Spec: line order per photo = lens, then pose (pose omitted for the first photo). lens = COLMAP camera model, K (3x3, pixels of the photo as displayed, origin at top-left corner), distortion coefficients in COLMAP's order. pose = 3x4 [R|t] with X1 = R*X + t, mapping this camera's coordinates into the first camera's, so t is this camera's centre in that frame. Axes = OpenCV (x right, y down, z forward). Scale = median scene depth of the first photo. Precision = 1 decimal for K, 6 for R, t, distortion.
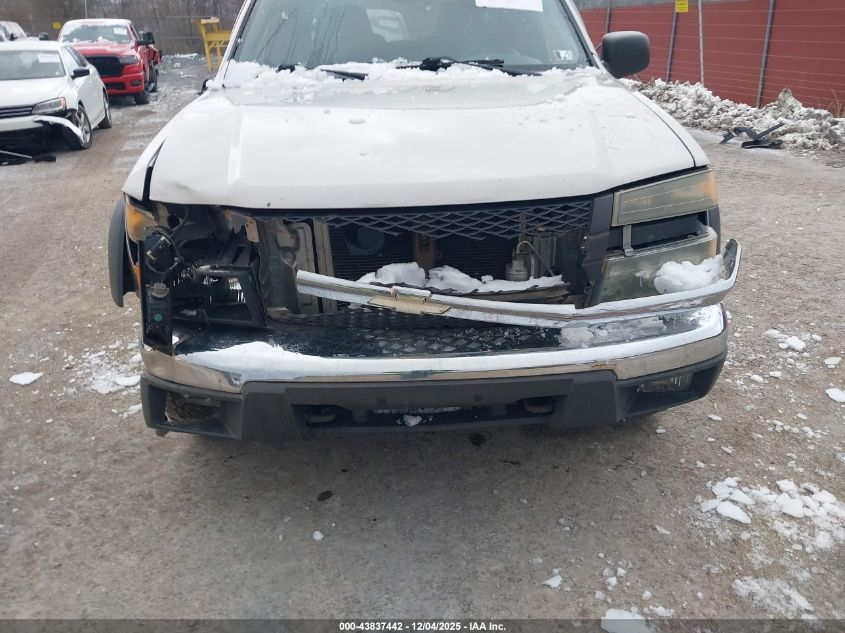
lens RADIAL K [[630.9, 0, 422.5], [0, 630.9, 316.5], [0, 0, 1]] dist [0.005862, -0.008188]
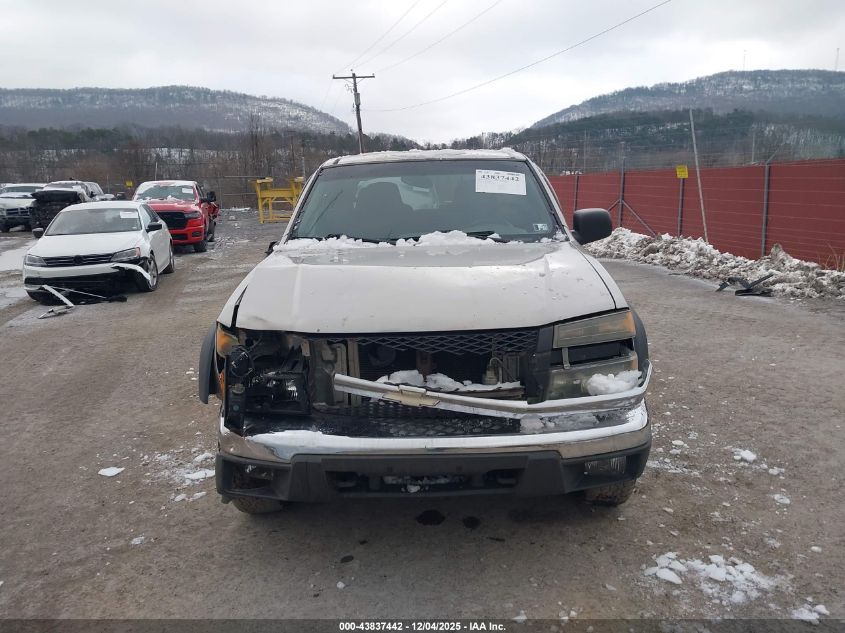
lens RADIAL K [[626.7, 0, 422.5], [0, 626.7, 316.5], [0, 0, 1]] dist [-0.051610, 0.000036]
pose [[0.998609, 0.010605, -0.051657, 0.055310], [-0.021712, 0.975374, -0.219488, 0.079793], [0.048057, 0.220304, 0.974247, -0.311690]]
